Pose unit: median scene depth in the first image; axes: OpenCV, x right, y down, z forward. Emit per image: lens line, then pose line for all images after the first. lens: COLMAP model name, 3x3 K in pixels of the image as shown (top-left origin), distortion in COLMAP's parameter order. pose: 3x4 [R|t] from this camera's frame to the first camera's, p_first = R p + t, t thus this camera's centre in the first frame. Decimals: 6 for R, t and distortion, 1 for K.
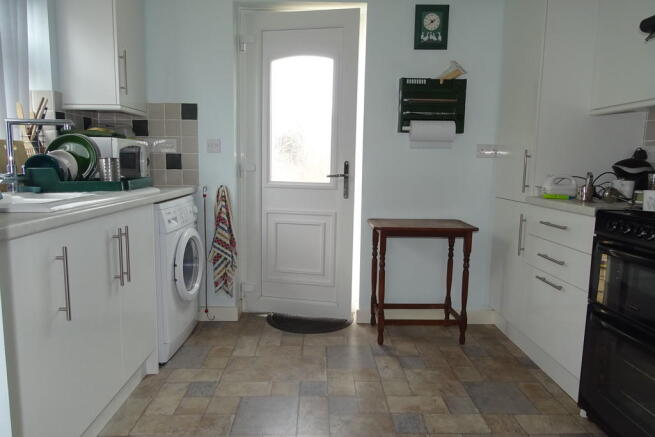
lens RADIAL K [[469.1, 0, 327.0], [0, 469.1, 212.9], [0, 0, 1]] dist [0.006124, -0.002855]
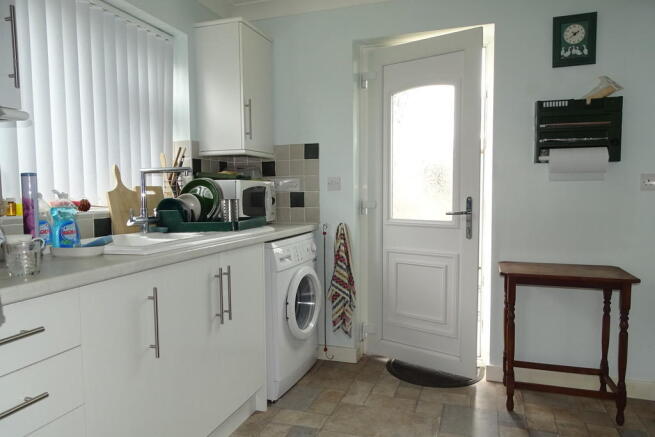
lens RADIAL K [[469.1, 0, 327.0], [0, 469.1, 212.9], [0, 0, 1]] dist [0.006124, -0.002855]
pose [[0.938616, -0.003091, -0.344949, 0.094831], [-0.018297, 0.998106, -0.058730, -0.022422], [0.344478, 0.061437, 0.936782, 0.060575]]
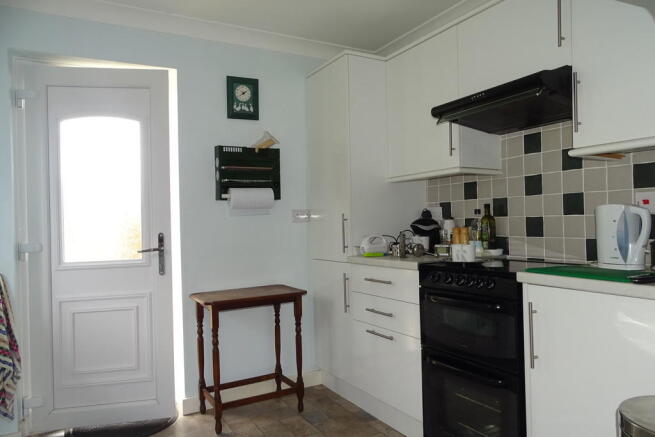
lens RADIAL K [[469.1, 0, 327.0], [0, 469.1, 212.9], [0, 0, 1]] dist [0.006124, -0.002855]
pose [[0.880785, -0.037094, 0.472061, -0.109649], [0.099833, 0.989065, -0.108550, -0.019306], [-0.462873, 0.142737, 0.874857, 0.056448]]
